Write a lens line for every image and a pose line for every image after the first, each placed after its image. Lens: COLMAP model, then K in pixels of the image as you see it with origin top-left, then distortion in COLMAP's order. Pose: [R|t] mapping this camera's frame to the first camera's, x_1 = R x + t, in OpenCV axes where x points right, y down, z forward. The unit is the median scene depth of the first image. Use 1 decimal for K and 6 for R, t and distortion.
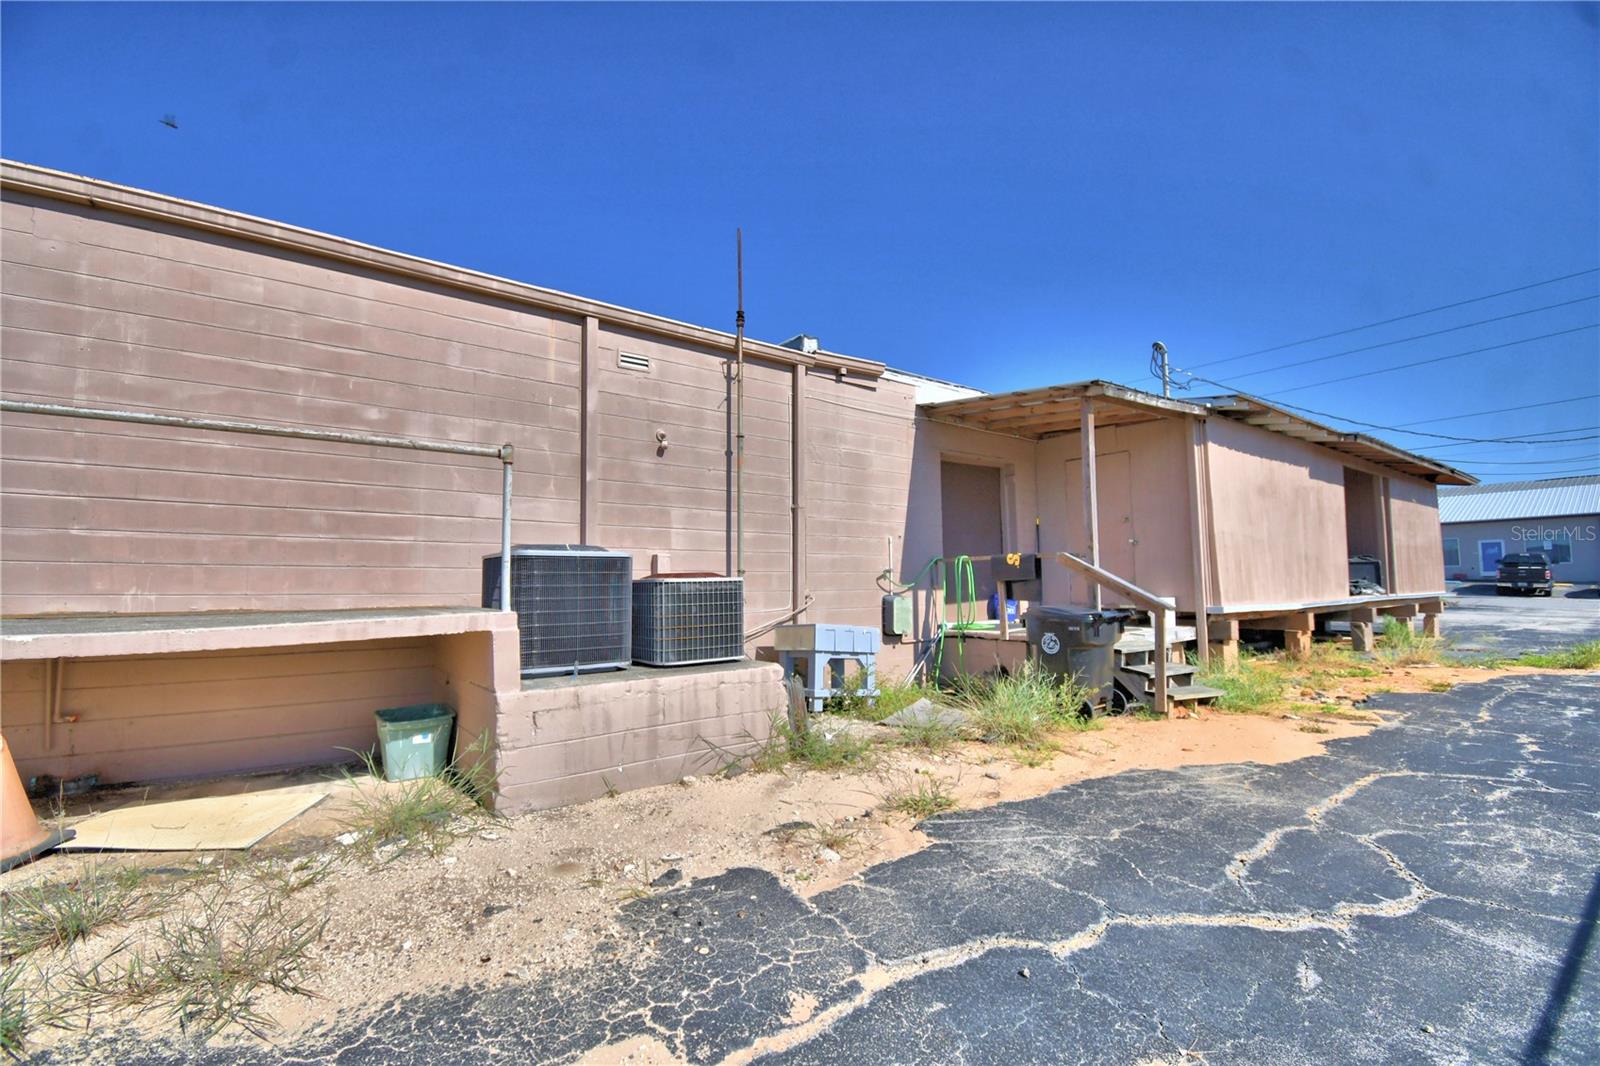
lens RADIAL K [[715.9, 0, 800.0], [0, 715.9, 533.0], [0, 0, 1]] dist [0.001215, -0.000008]
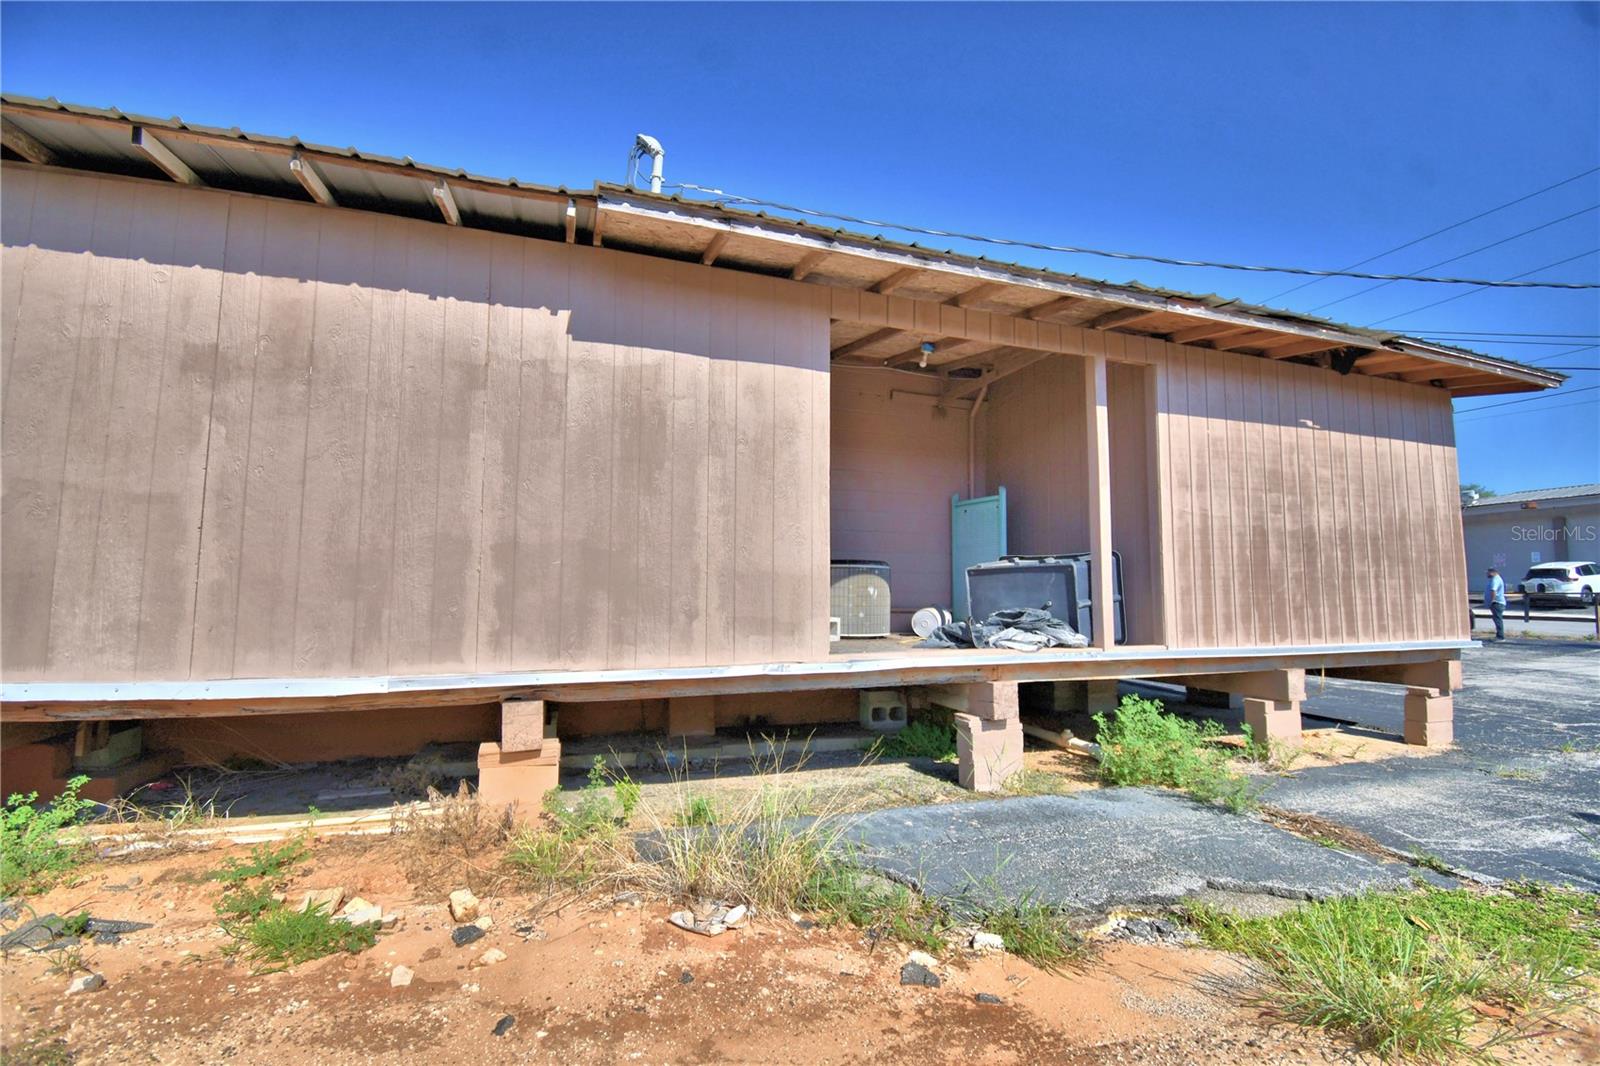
lens RADIAL K [[715.9, 0, 800.0], [0, 715.9, 533.0], [0, 0, 1]] dist [0.001215, -0.000008]
pose [[0.959800, -0.023156, -0.279728, 0.743055], [0.014542, 0.999355, -0.032829, 0.030342], [0.280308, 0.027441, 0.959518, 0.544092]]
